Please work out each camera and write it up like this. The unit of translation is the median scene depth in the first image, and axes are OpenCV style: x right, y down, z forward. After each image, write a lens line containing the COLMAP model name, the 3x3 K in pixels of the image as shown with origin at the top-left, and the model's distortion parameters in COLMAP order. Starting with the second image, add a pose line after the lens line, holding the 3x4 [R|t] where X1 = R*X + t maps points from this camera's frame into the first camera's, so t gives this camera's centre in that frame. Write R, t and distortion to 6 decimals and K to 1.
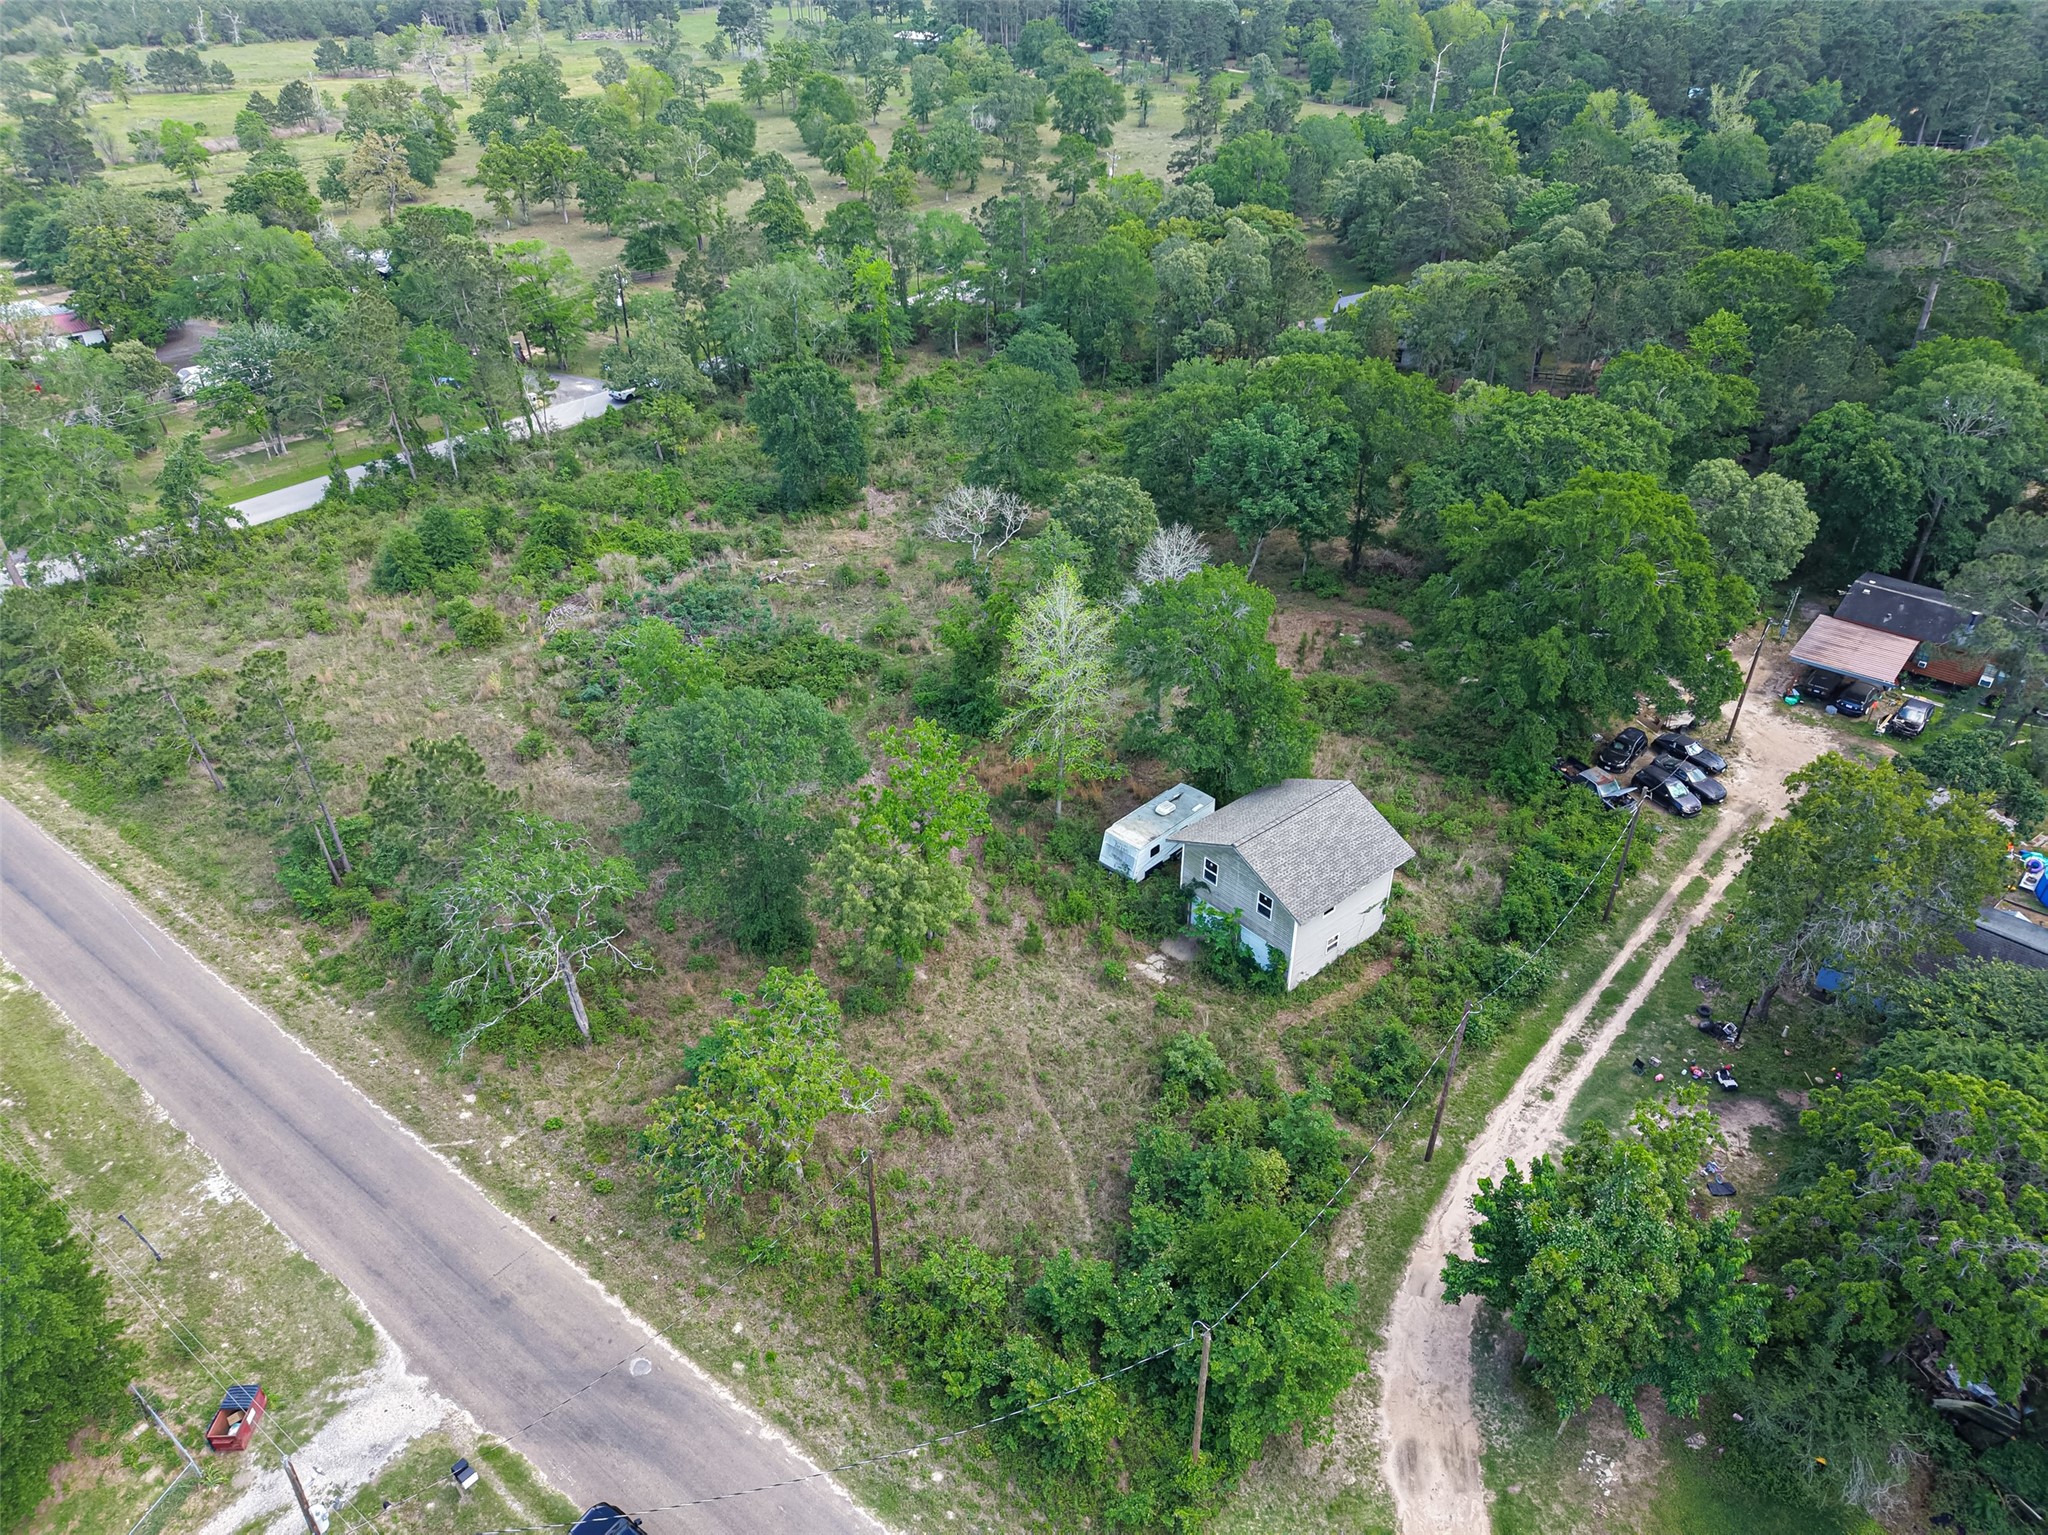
lens RADIAL K [[1367.0, 0, 1022.8], [0, 1367.0, 770.8], [0, 0, 1]] dist [0.027694, -0.023295]
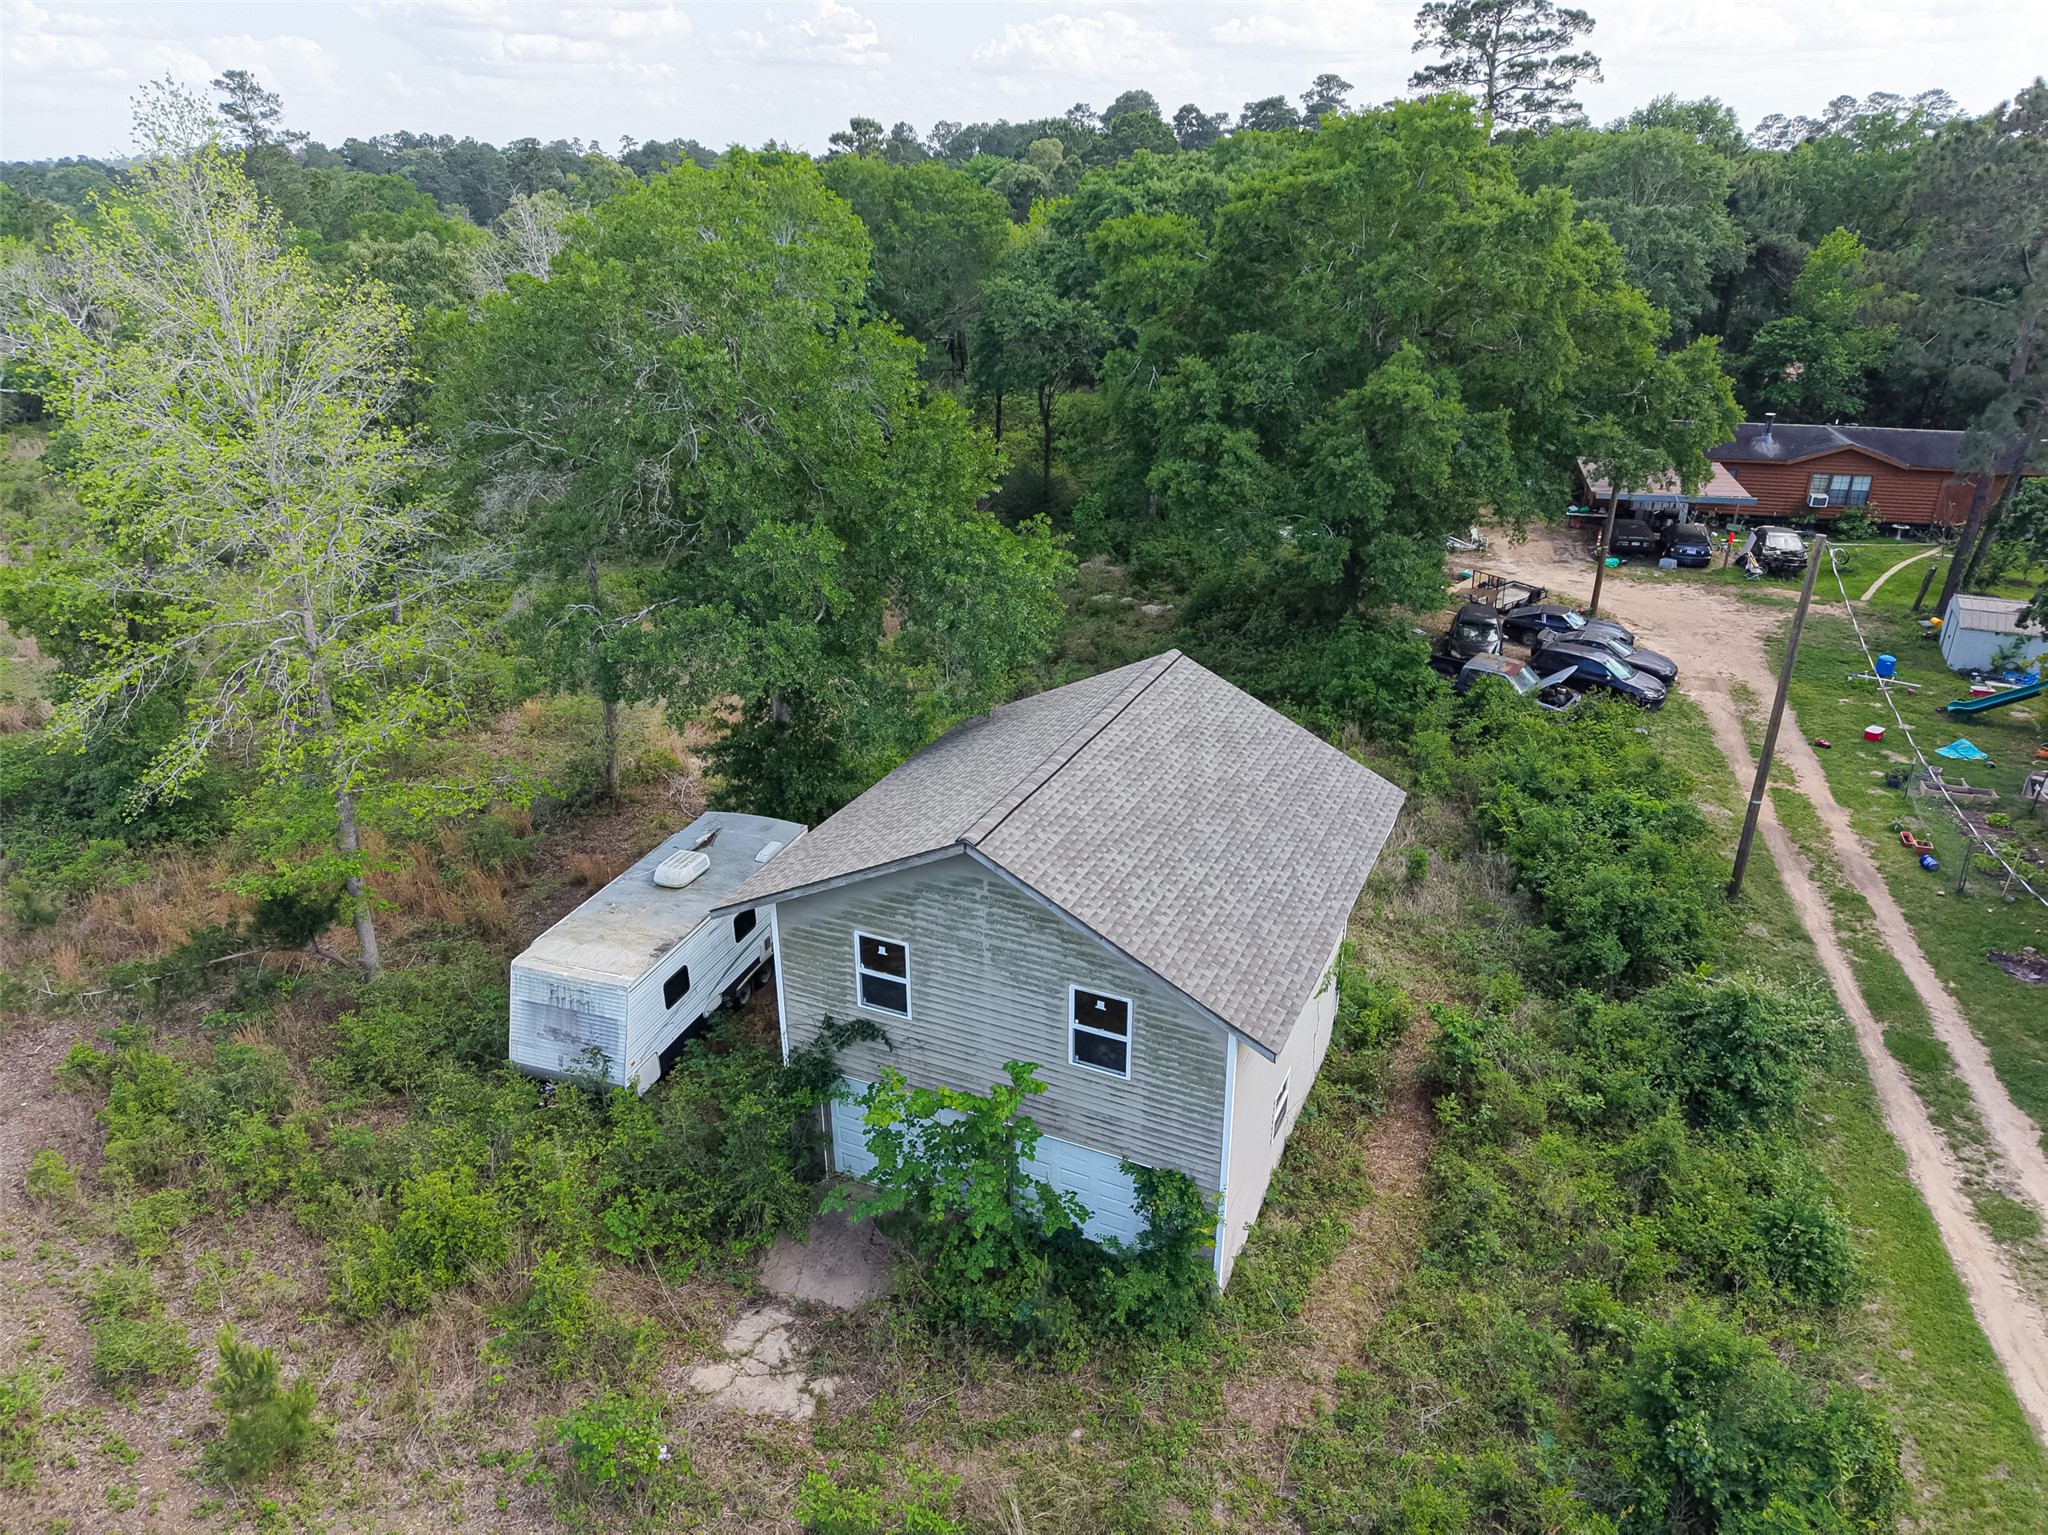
lens RADIAL K [[1367.0, 0, 1026.2], [0, 1367.0, 759.4], [0, 0, 1]] dist [0.027694, -0.023295]
pose [[0.904915, -0.168457, 0.390834, 0.053051], [0.233442, 0.964321, -0.124858, 0.067630], [-0.355856, 0.204223, 0.911954, 0.655122]]
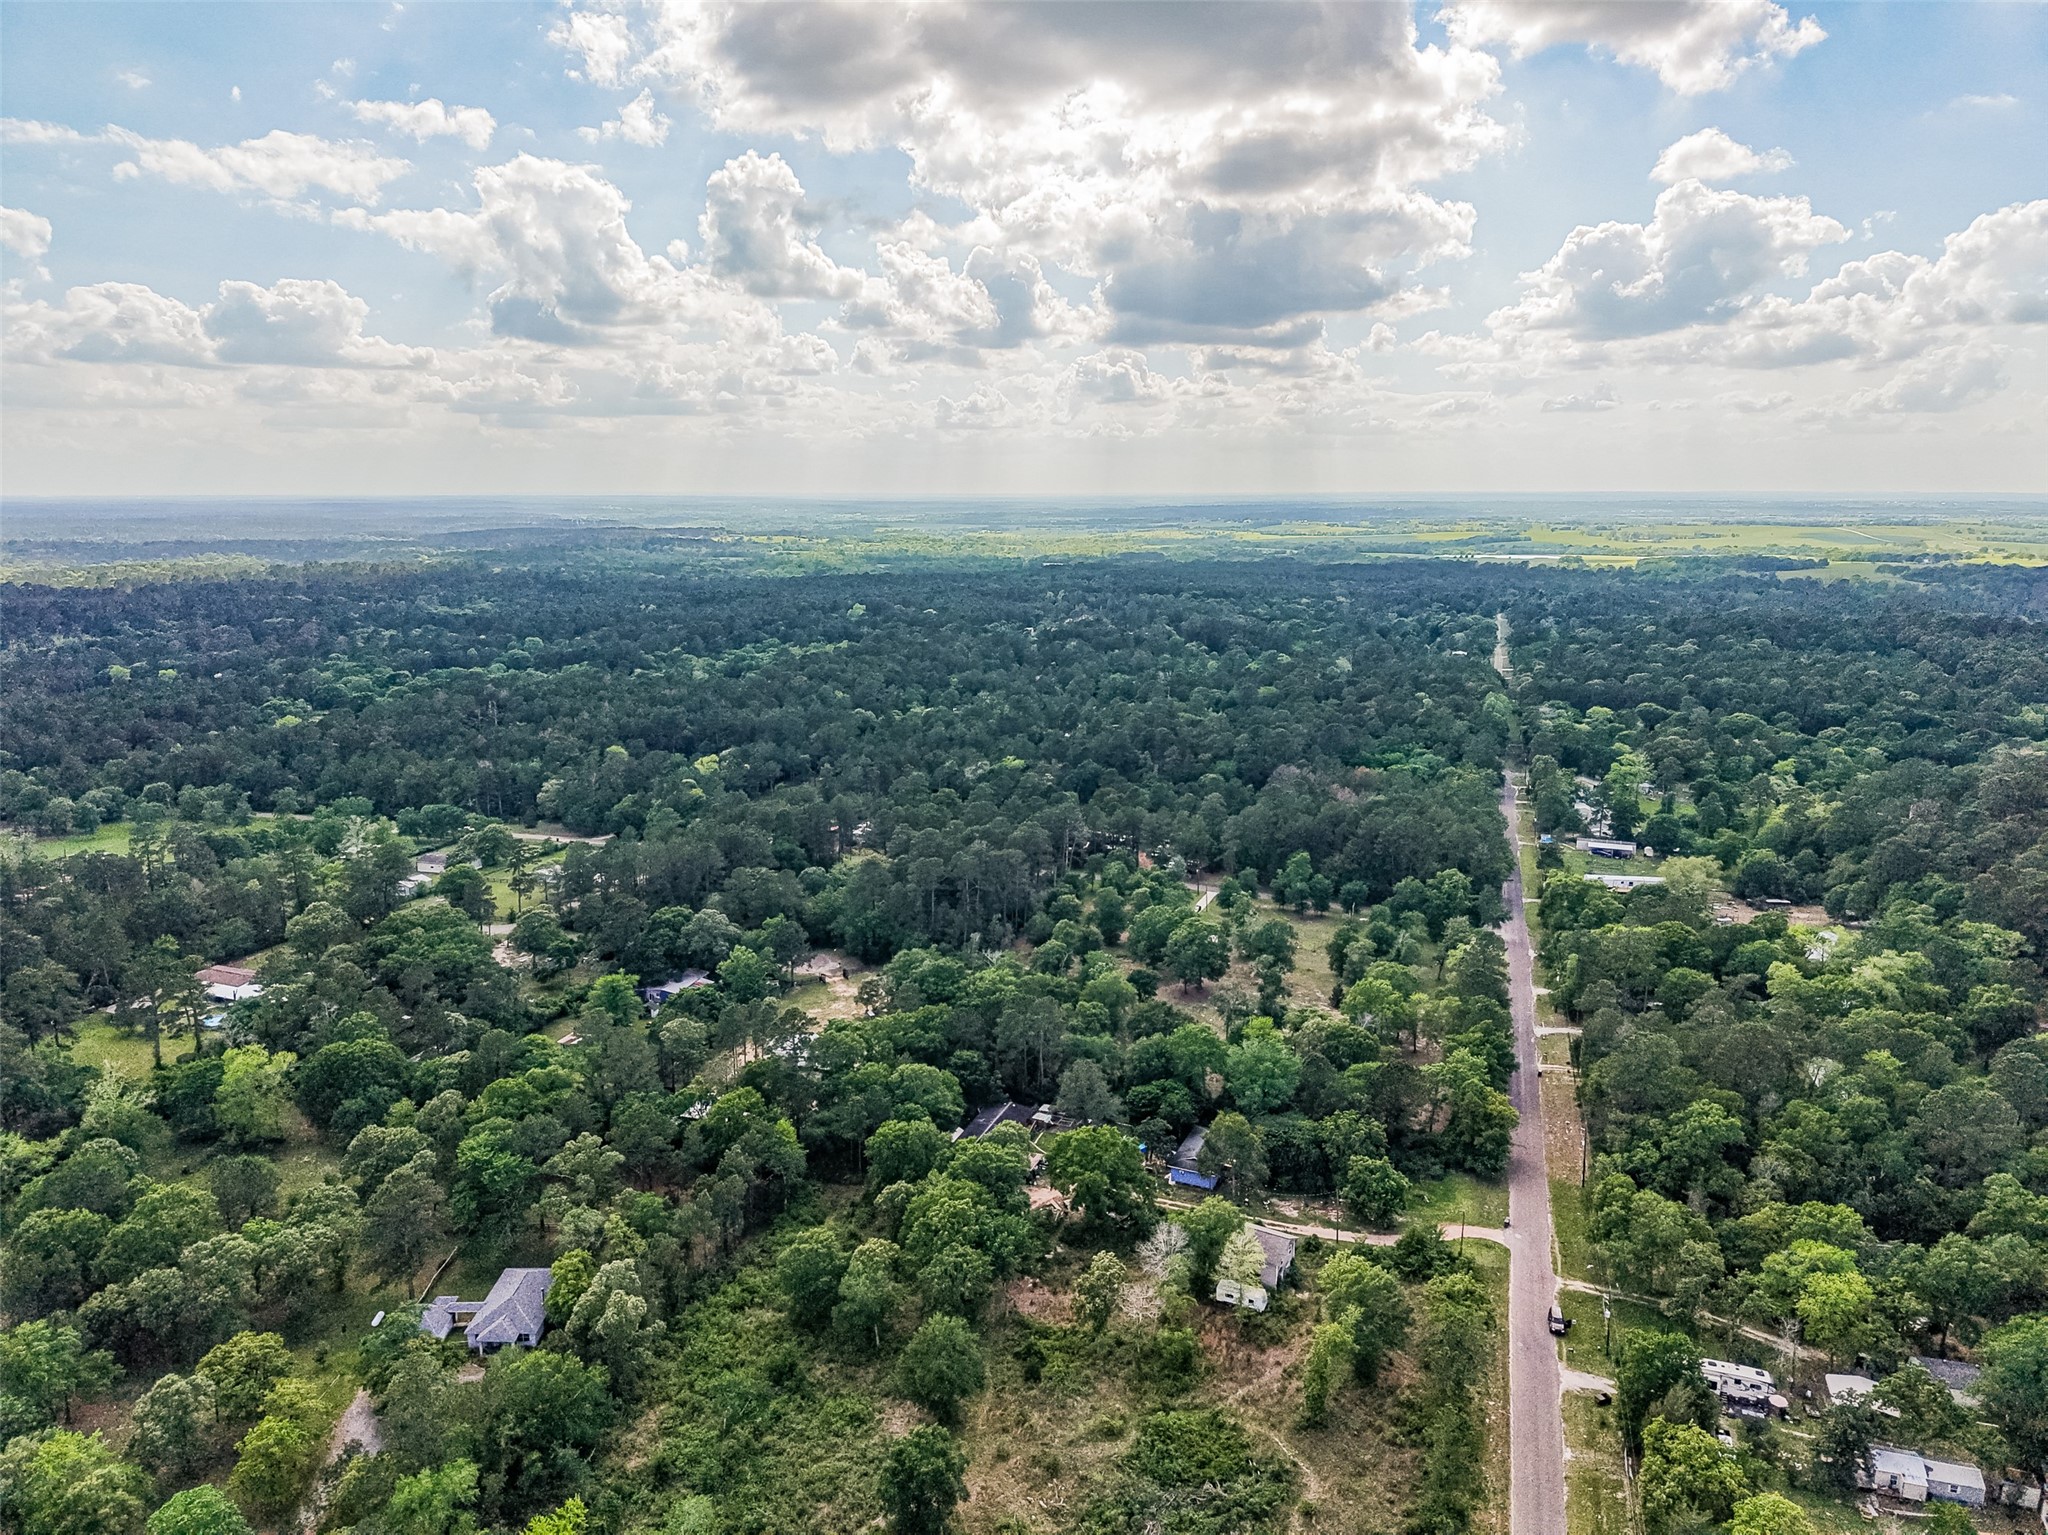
lens RADIAL K [[1367.0, 0, 1021.4], [0, 1367.0, 751.3], [0, 0, 1]] dist [0.027694, -0.023295]
pose [[-0.326197, -0.175126, 0.928938, -2.108395], [0.523174, 0.785022, 0.331707, -1.944844], [-0.787327, 0.594198, -0.164451, 1.191603]]
